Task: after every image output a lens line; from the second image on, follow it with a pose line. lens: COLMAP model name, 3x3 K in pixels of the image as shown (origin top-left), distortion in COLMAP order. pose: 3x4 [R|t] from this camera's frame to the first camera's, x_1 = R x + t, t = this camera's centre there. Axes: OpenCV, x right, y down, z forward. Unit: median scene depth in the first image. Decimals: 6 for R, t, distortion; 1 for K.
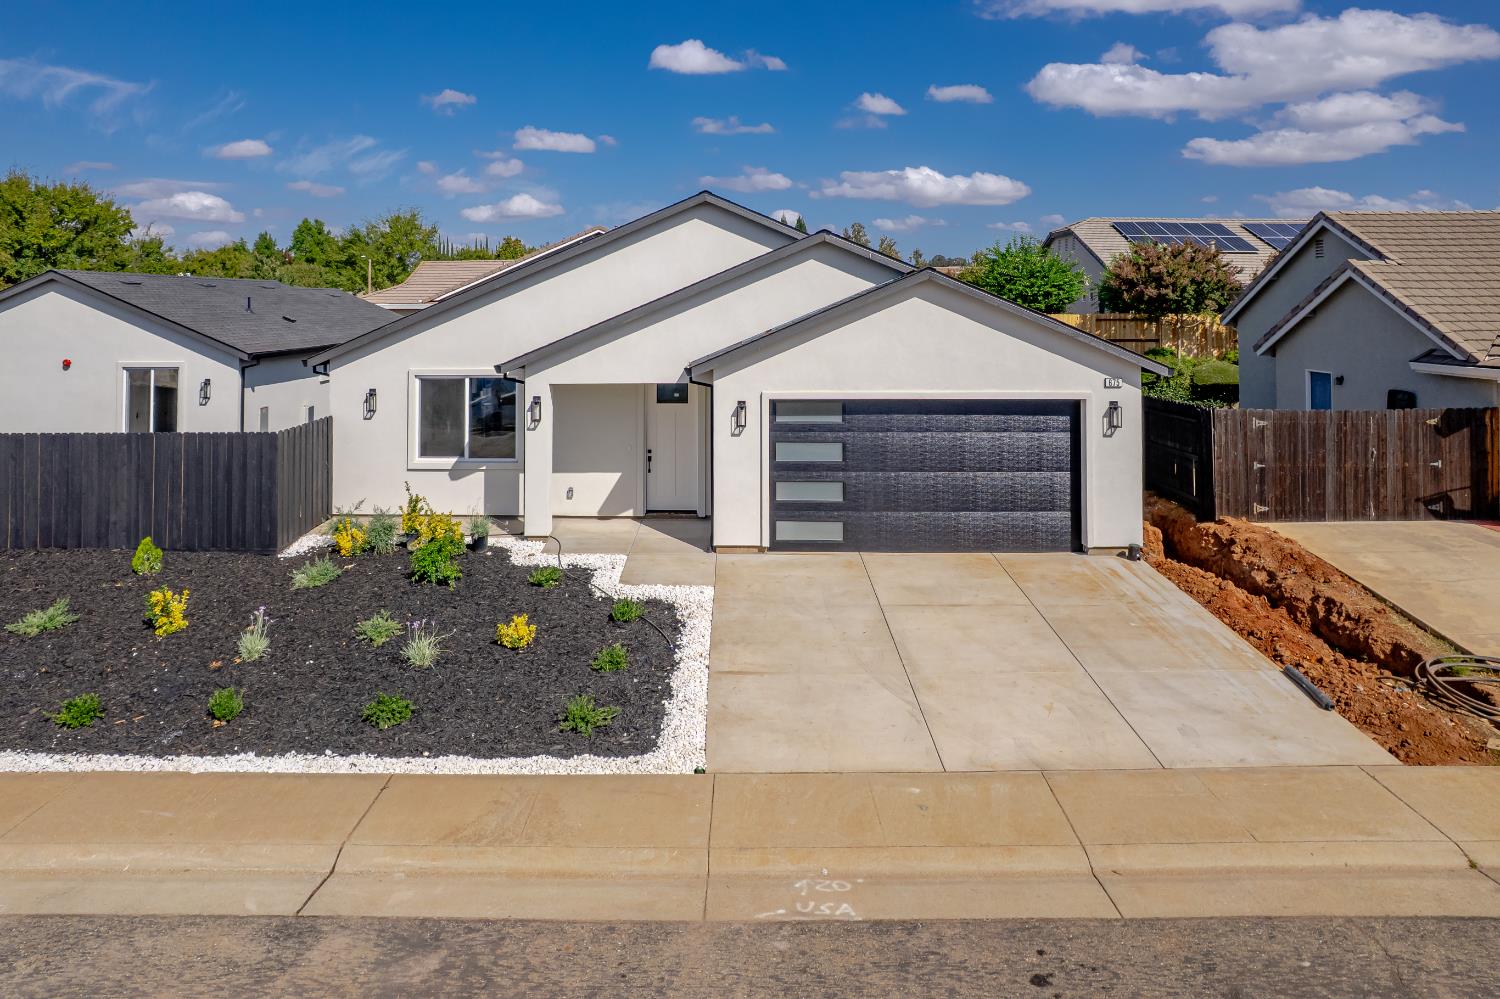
lens RADIAL K [[1012.4, 0, 697.0], [0, 1012.4, 299.4], [0, 0, 1]] dist [-0.042691, 0.019191]
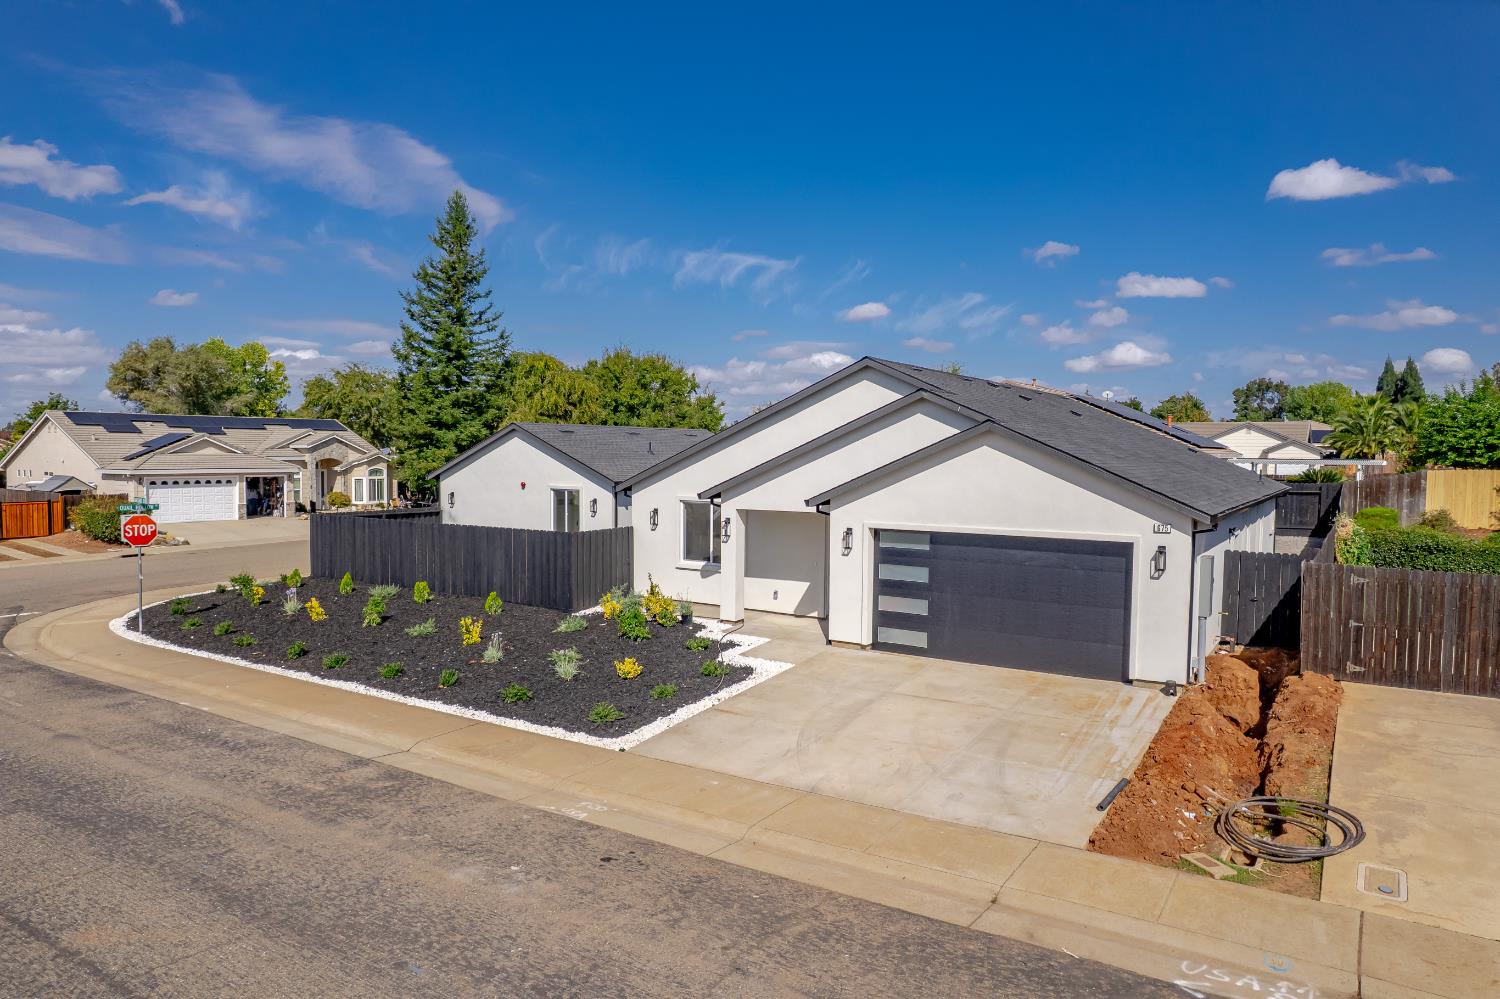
lens RADIAL K [[962.0, 0, 742.6], [0, 962.0, 503.7], [0, 0, 1]] dist [-0.075334, 0.063253]
pose [[0.851007, 0.040354, -0.523602, 0.548512], [-0.009403, 0.998054, 0.061637, -0.000975], [0.525071, -0.047531, 0.849730, -0.081311]]
